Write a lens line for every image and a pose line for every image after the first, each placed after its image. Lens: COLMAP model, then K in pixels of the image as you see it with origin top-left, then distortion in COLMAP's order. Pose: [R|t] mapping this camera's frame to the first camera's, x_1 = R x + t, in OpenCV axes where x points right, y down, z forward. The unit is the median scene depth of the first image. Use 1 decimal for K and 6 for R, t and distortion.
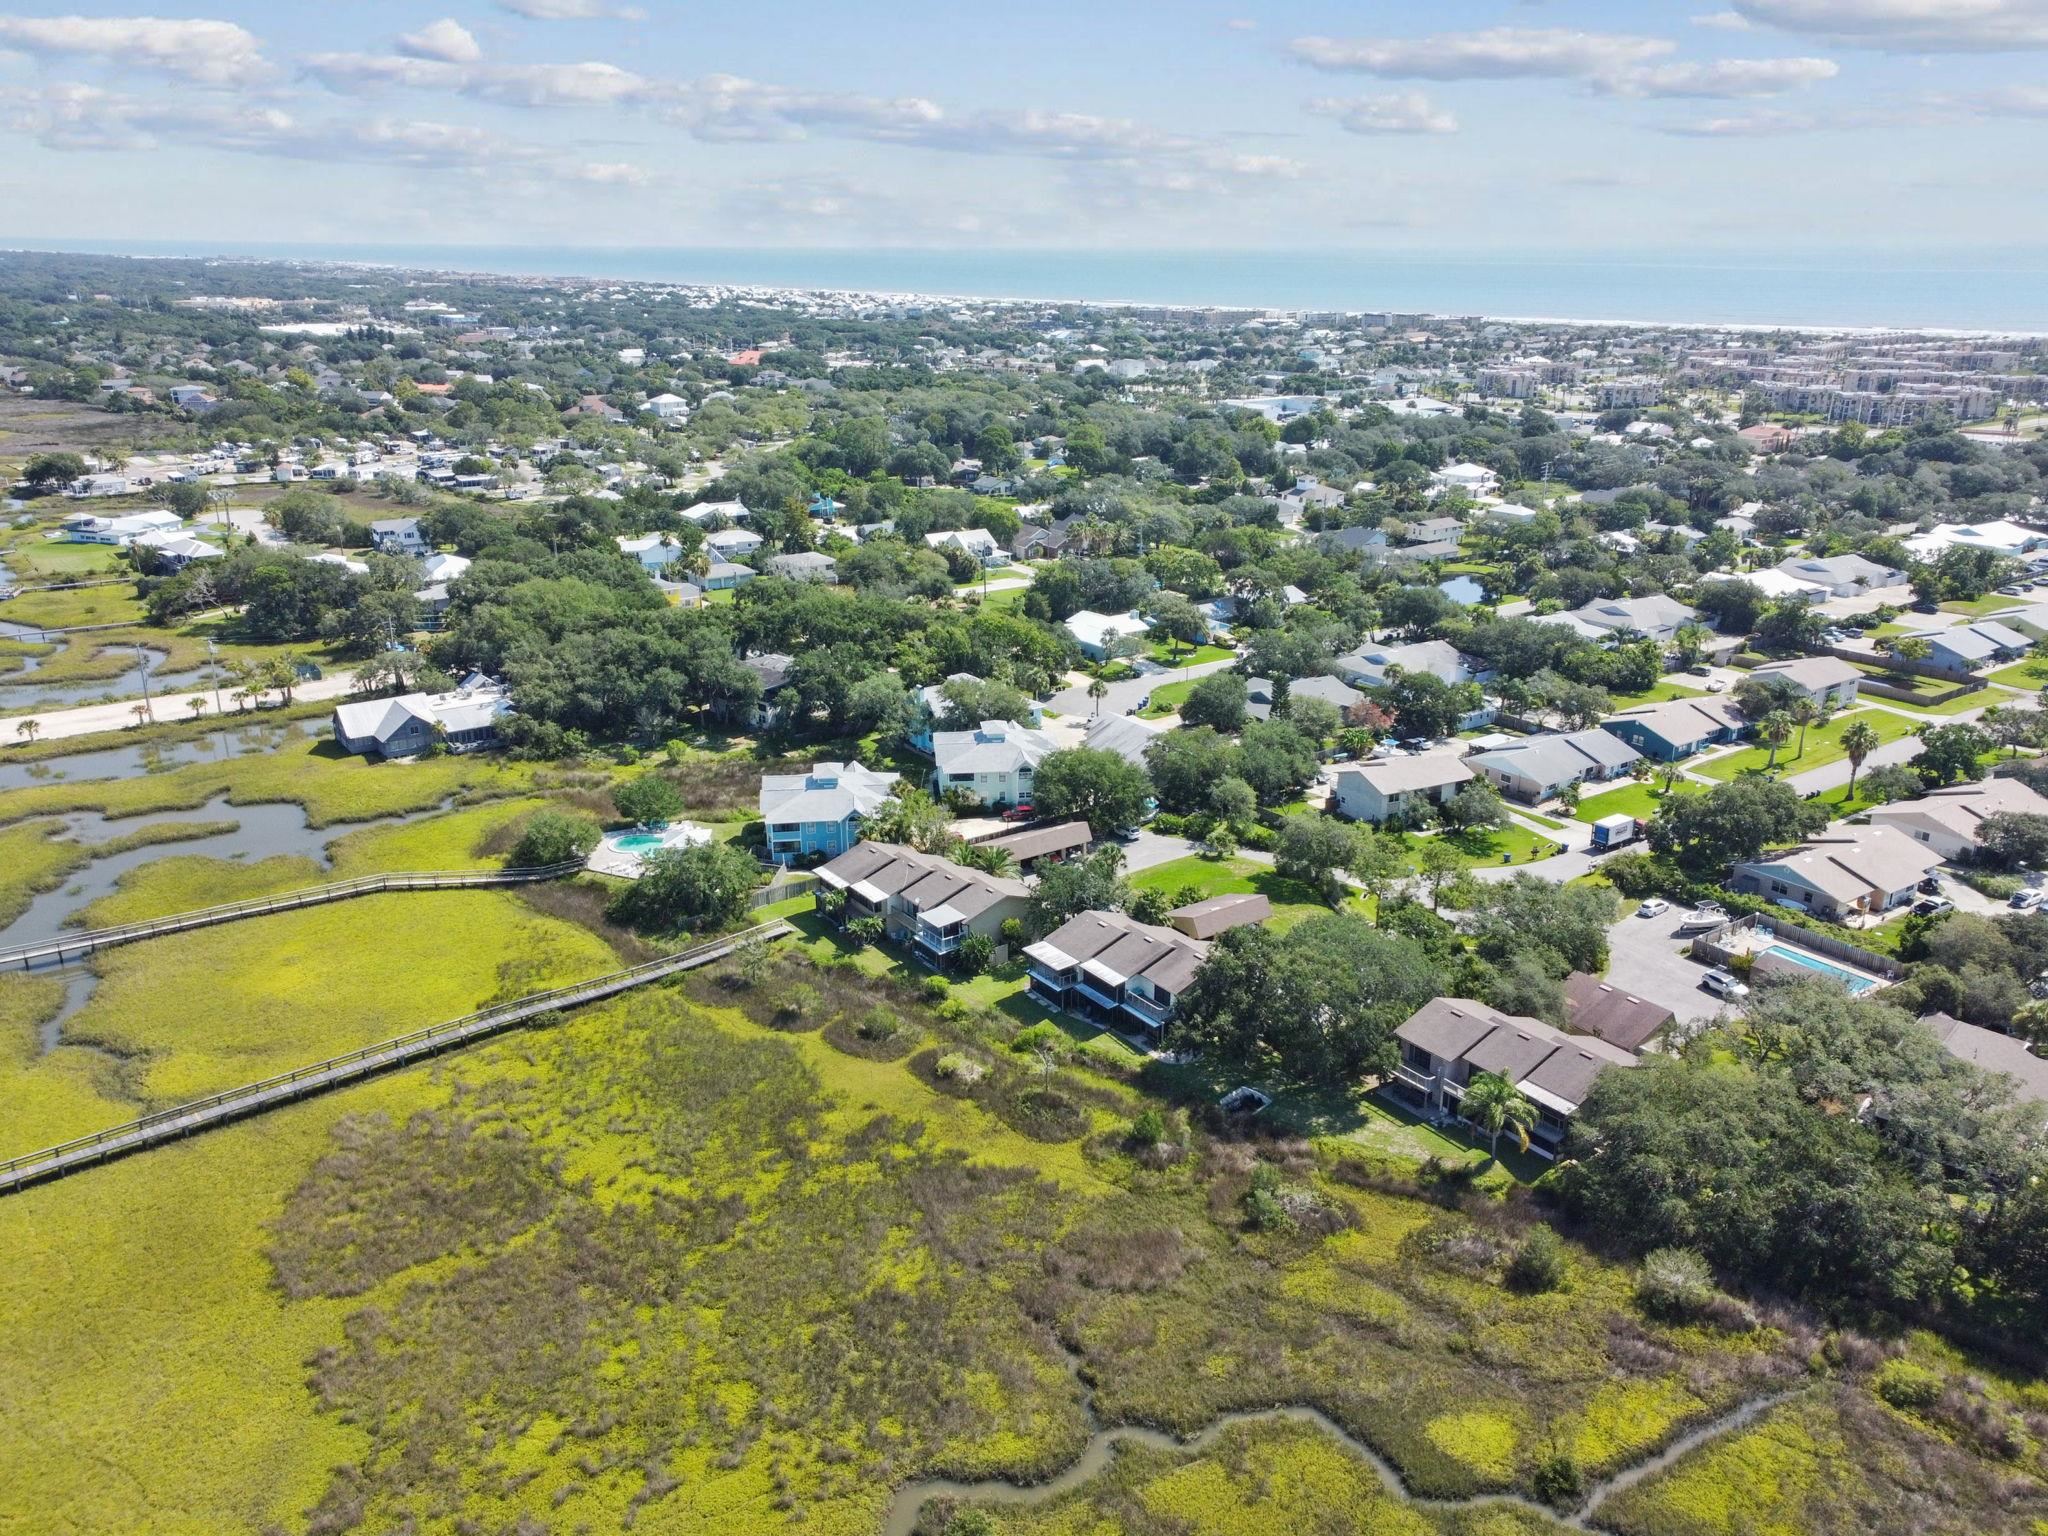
lens RADIAL K [[1499.7, 0, 1024.0], [0, 1499.7, 768.0], [0, 0, 1]] dist [0.051246, 0.001124]
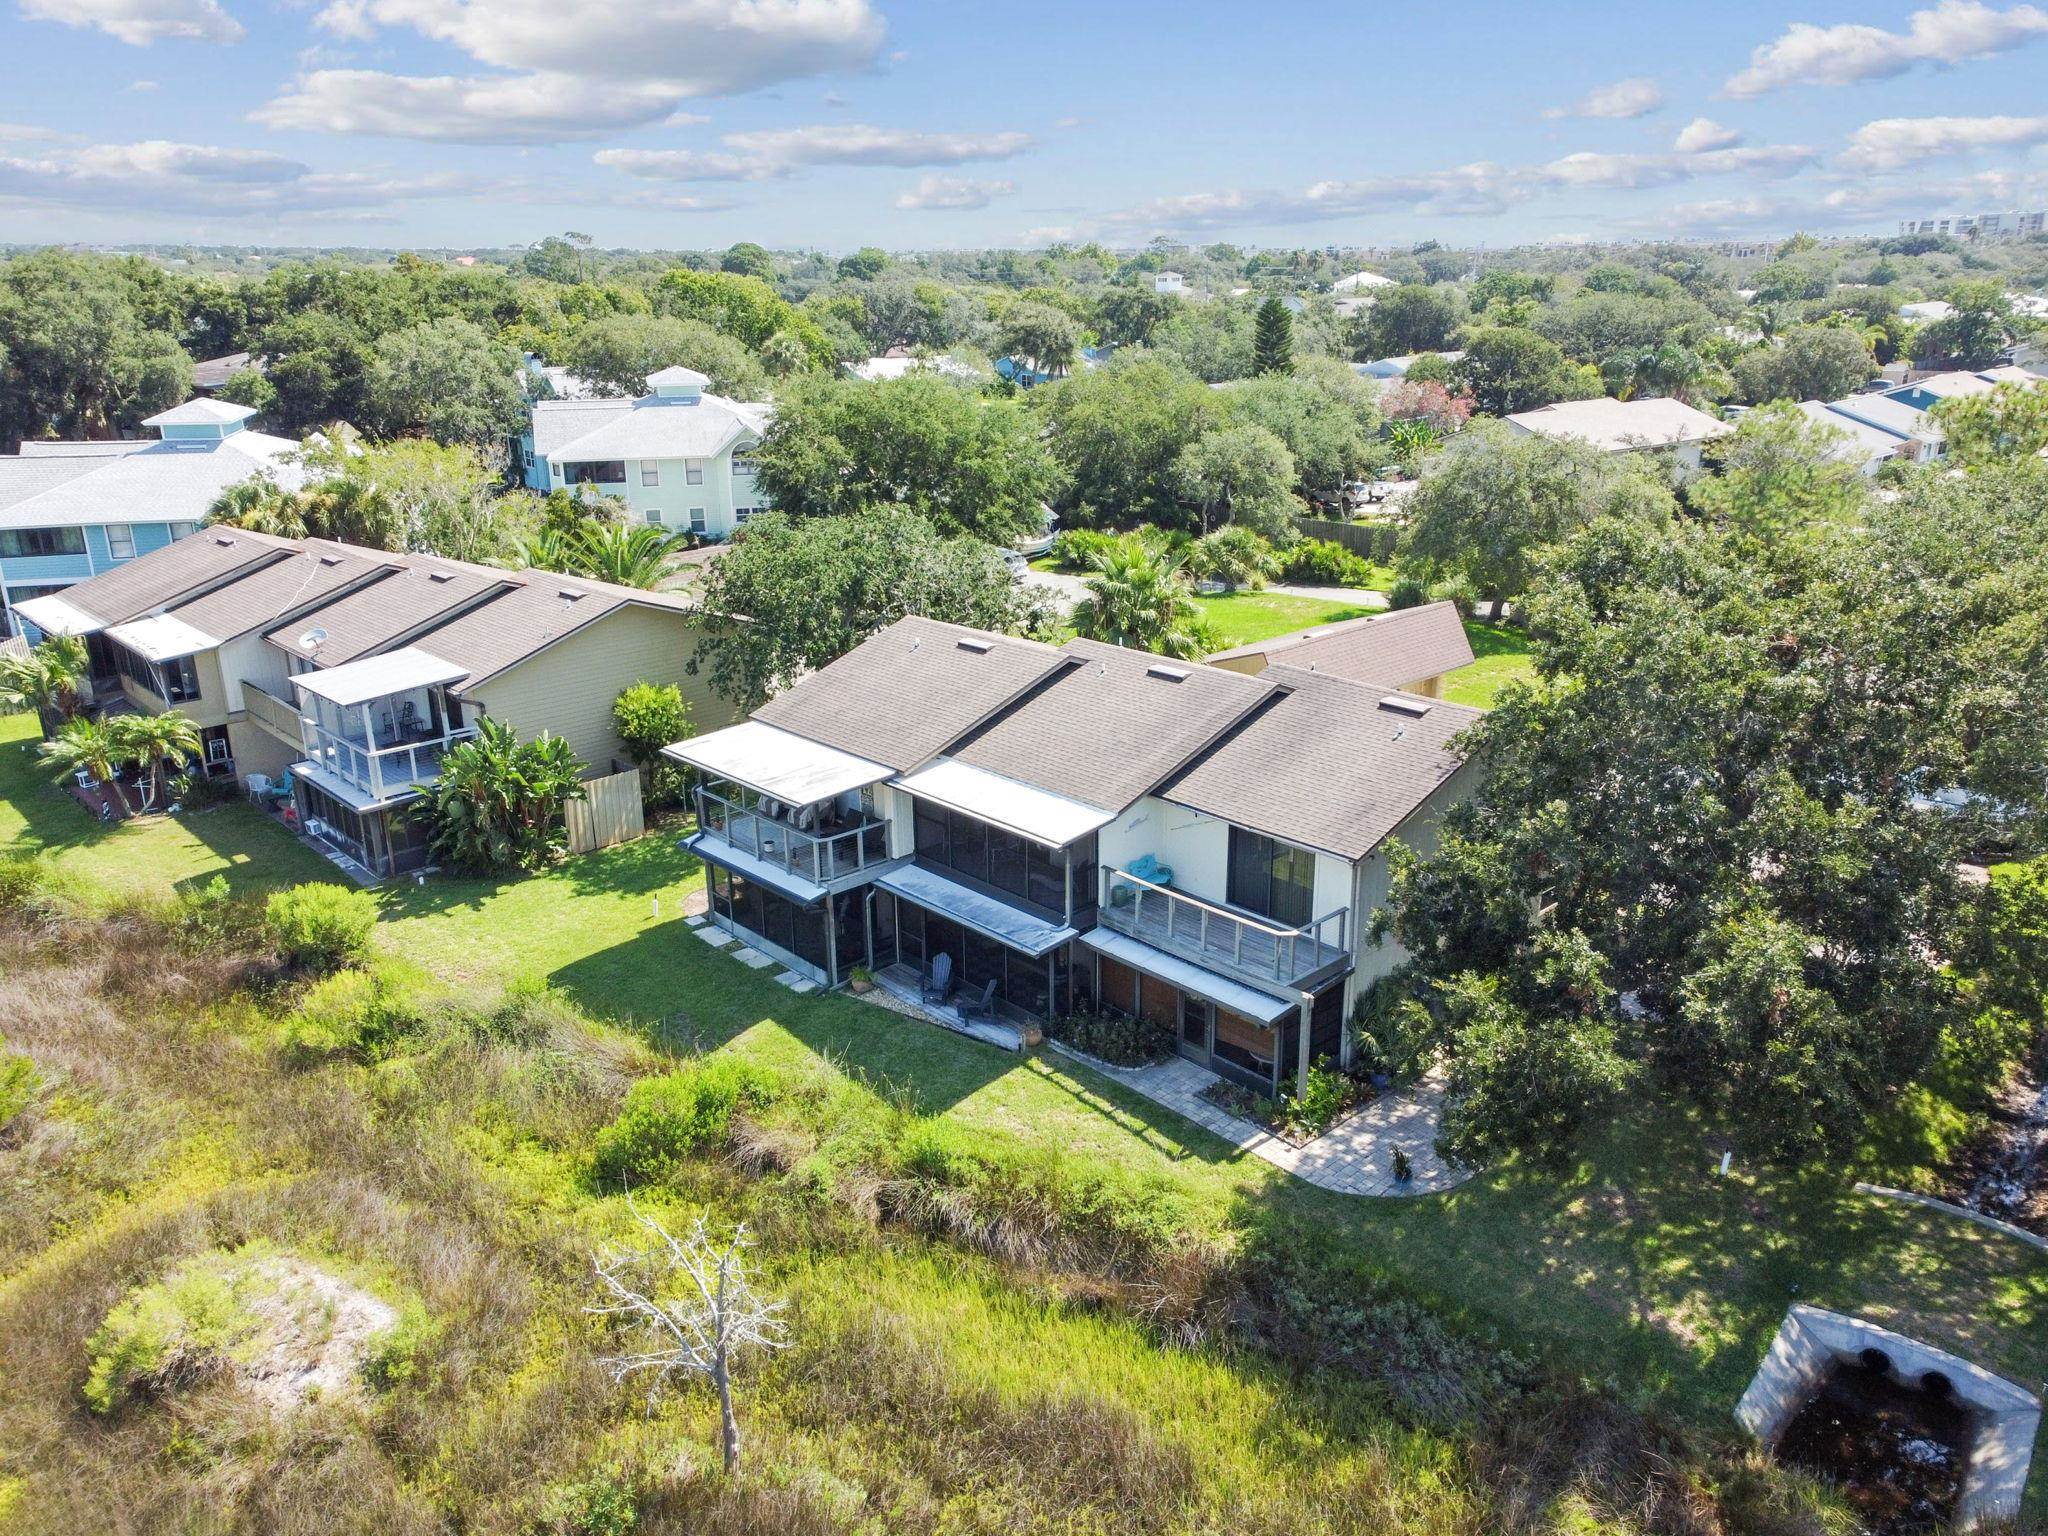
lens RADIAL K [[1499.7, 0, 1024.0], [0, 1499.7, 768.0], [0, 0, 1]] dist [0.051246, 0.001124]
pose [[0.990431, -0.054206, 0.126914, 0.027921], [0.054019, 0.998528, 0.004915, 0.131188], [-0.126994, 0.001988, 0.991902, 0.776462]]
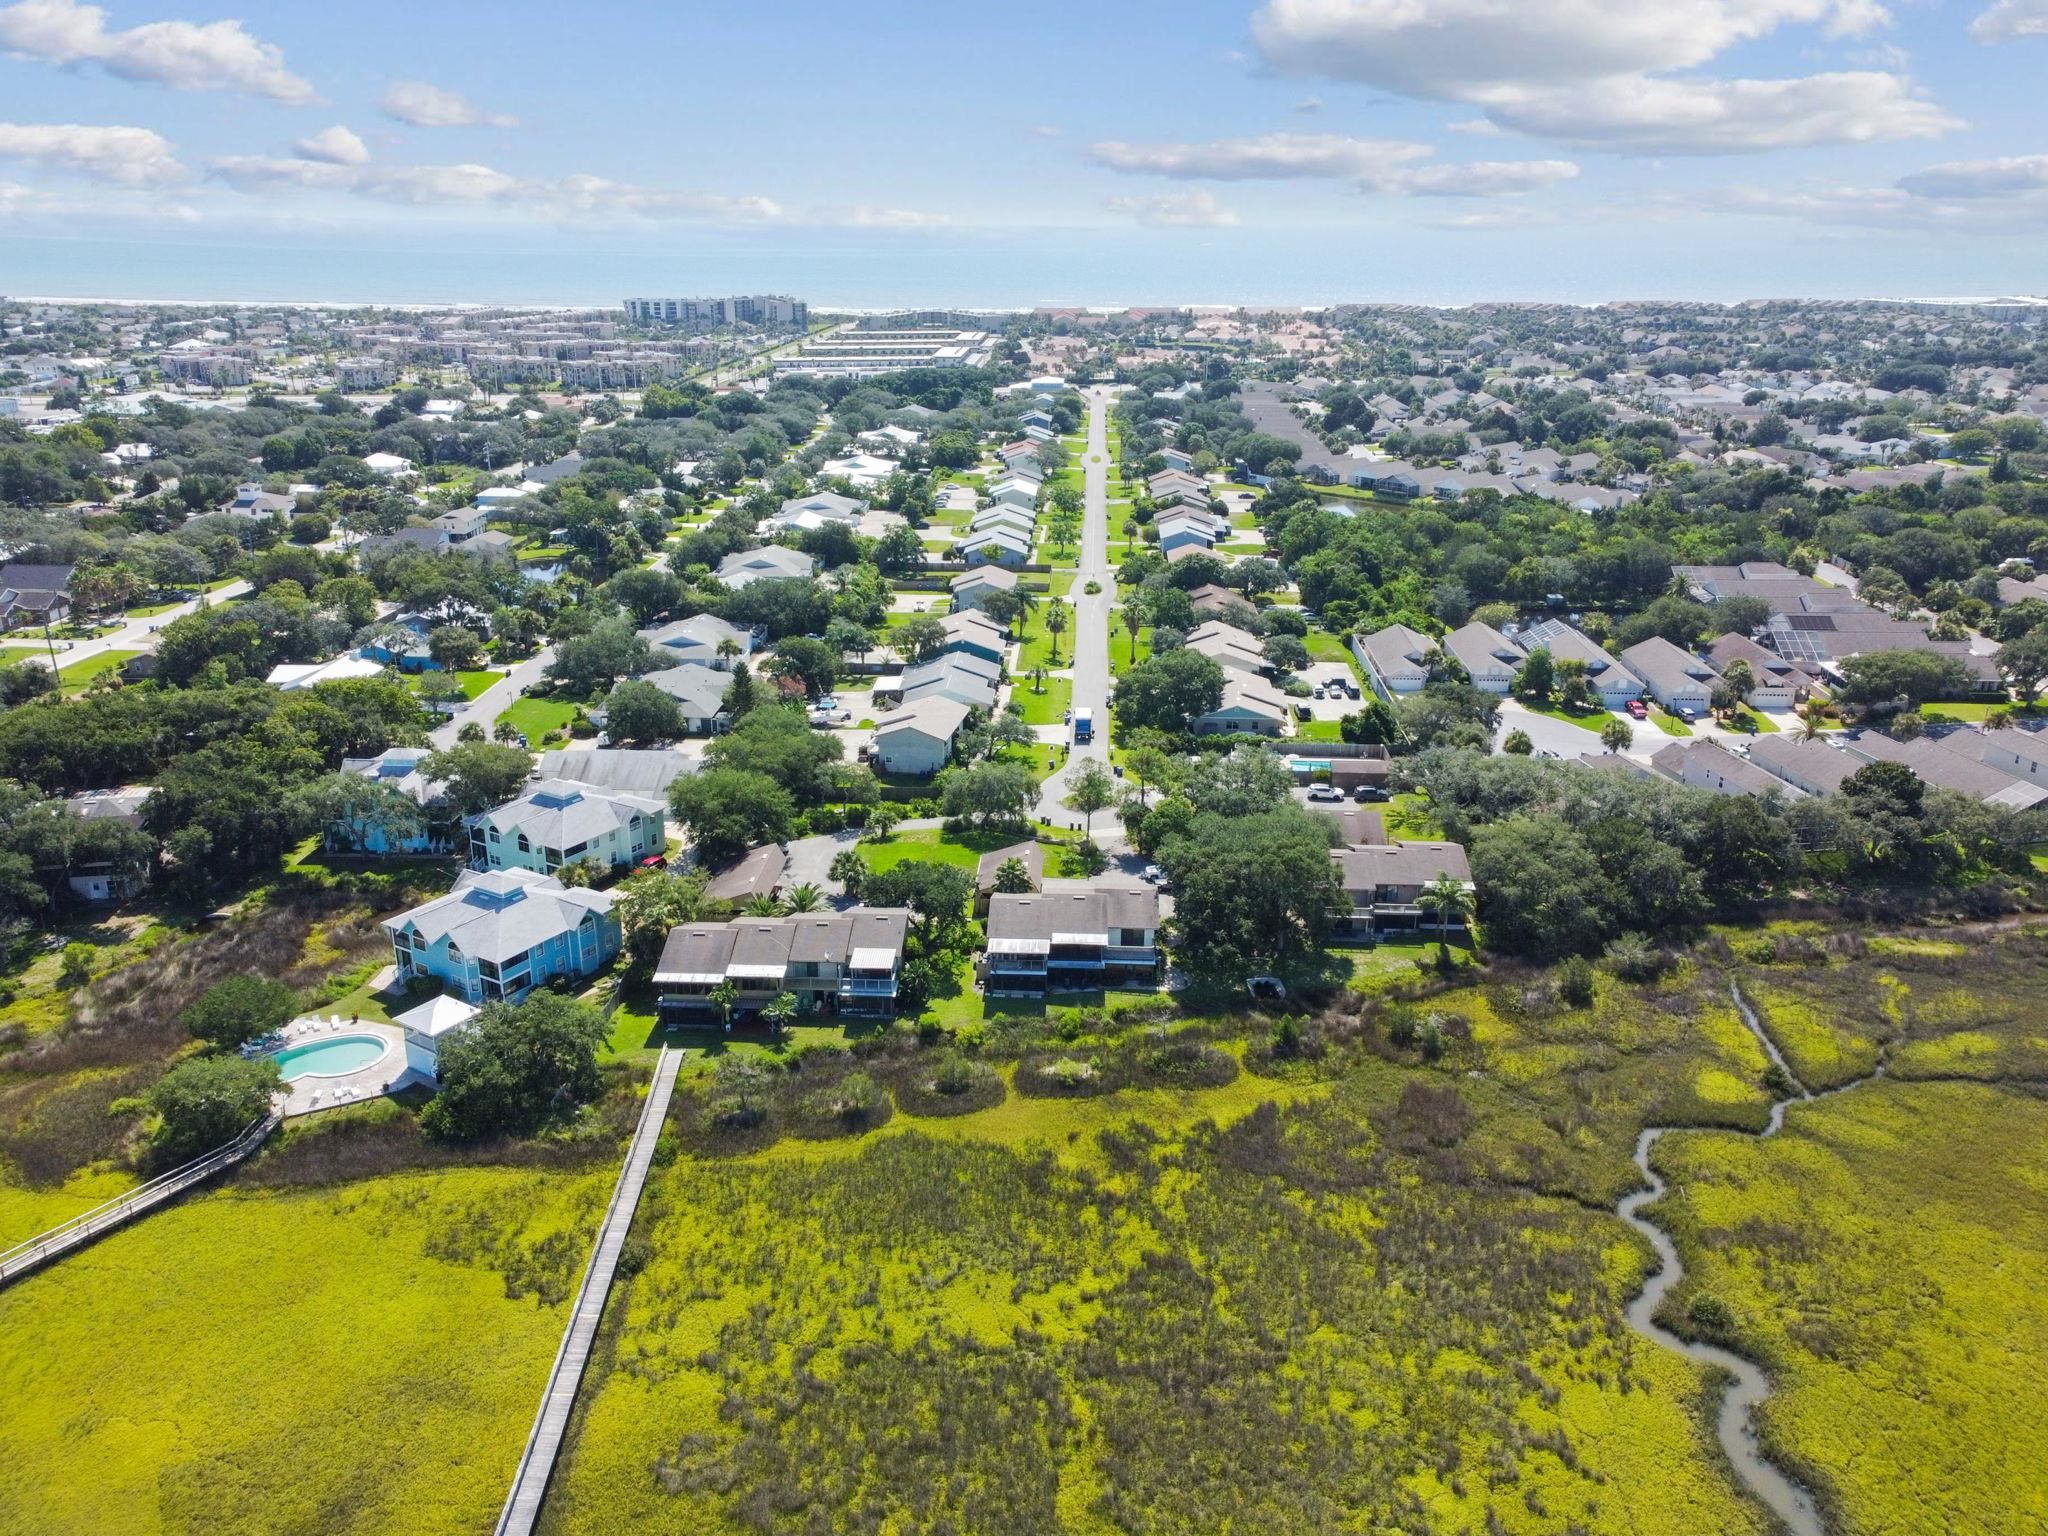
lens RADIAL K [[1499.7, 0, 1024.0], [0, 1499.7, 768.0], [0, 0, 1]] dist [0.051246, 0.001124]
pose [[0.644431, -0.266136, 0.716854, -0.676078], [0.256124, 0.958452, 0.125583, -0.113702], [-0.720492, 0.102674, 0.685820, 0.319045]]
